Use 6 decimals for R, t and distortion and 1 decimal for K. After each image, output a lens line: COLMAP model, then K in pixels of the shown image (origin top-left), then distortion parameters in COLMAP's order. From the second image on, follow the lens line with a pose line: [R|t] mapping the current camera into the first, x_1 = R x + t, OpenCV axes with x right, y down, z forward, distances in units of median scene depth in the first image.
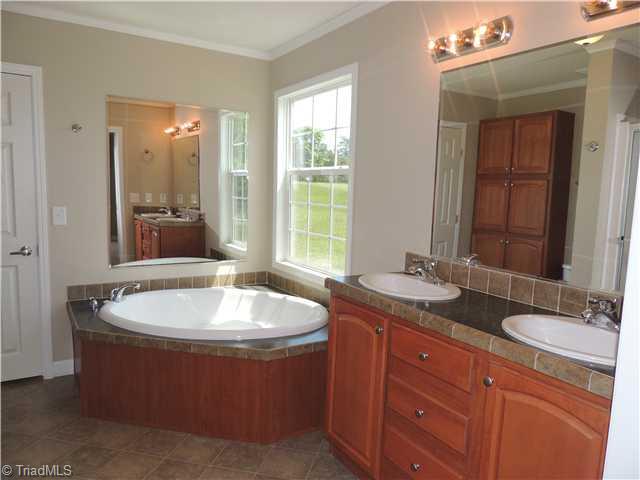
lens RADIAL K [[457.2, 0, 319.9], [0, 457.2, 240.7], [0, 0, 1]] dist [-0.000816, 0.001576]
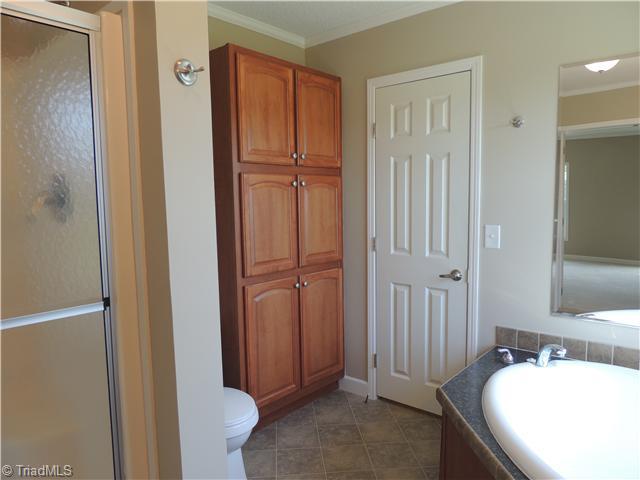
lens RADIAL K [[457.2, 0, 320.2], [0, 457.2, 241.1], [0, 0, 1]] dist [-0.000816, 0.001576]
pose [[0.300347, 0.055125, -0.952236, 0.101130], [-0.086630, 0.995779, 0.030321, -0.045556], [0.949888, 0.073385, 0.303855, 0.483486]]
